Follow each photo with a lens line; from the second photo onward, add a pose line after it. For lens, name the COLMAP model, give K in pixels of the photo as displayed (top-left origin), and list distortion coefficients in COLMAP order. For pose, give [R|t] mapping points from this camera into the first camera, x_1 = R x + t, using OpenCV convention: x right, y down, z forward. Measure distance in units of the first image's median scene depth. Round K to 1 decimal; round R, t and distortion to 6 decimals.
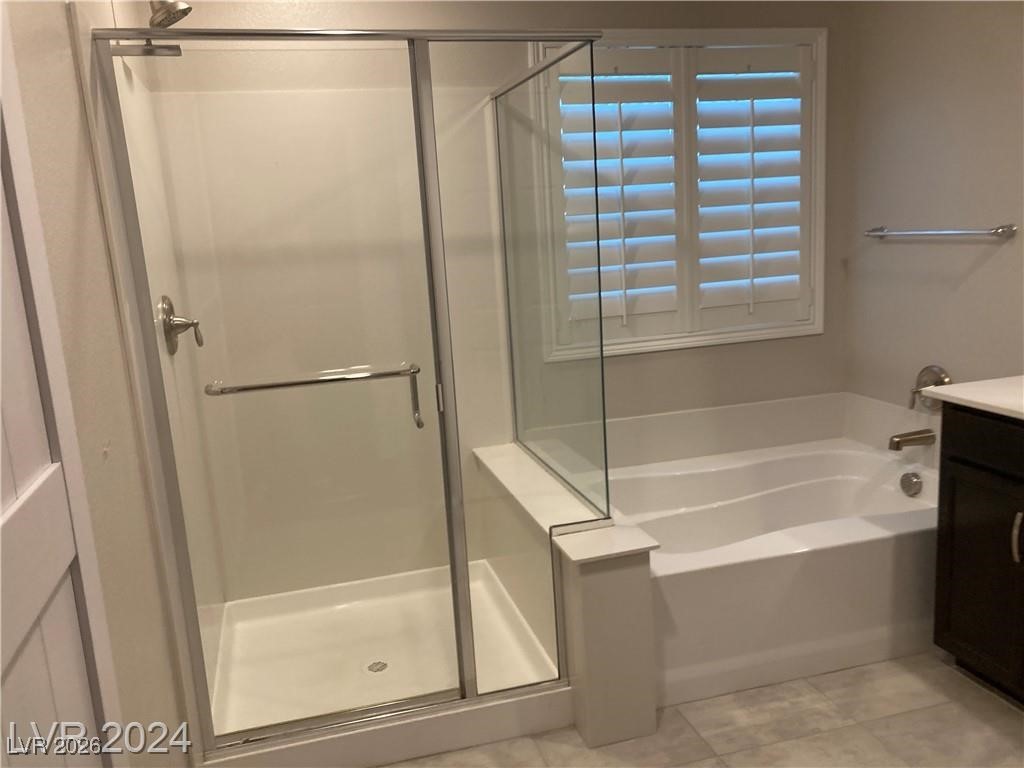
lens RADIAL K [[836.0, 0, 508.2], [0, 836.0, 387.4], [0, 0, 1]] dist [0.040601, -0.060016]
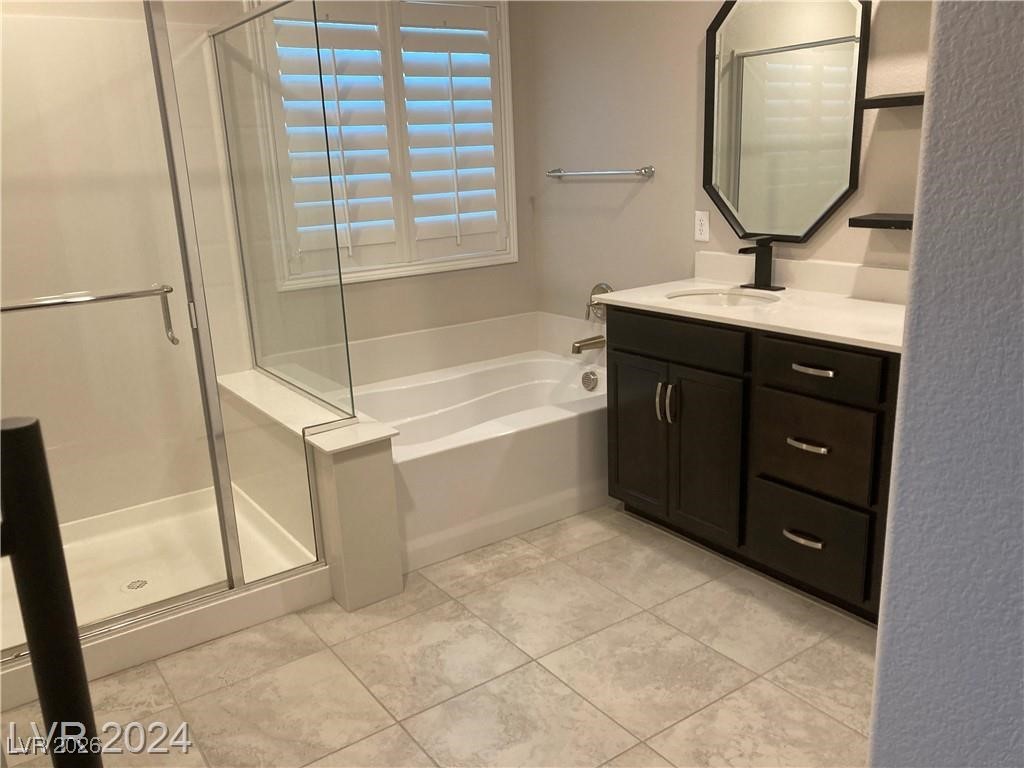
lens RADIAL K [[836.0, 0, 508.2], [0, 836.0, 387.4], [0, 0, 1]] dist [0.040601, -0.060016]
pose [[0.940258, -0.068946, 0.333409, -0.054456], [0.048033, 0.996349, 0.070577, 0.037312], [-0.337058, -0.050346, 0.940137, -0.140861]]
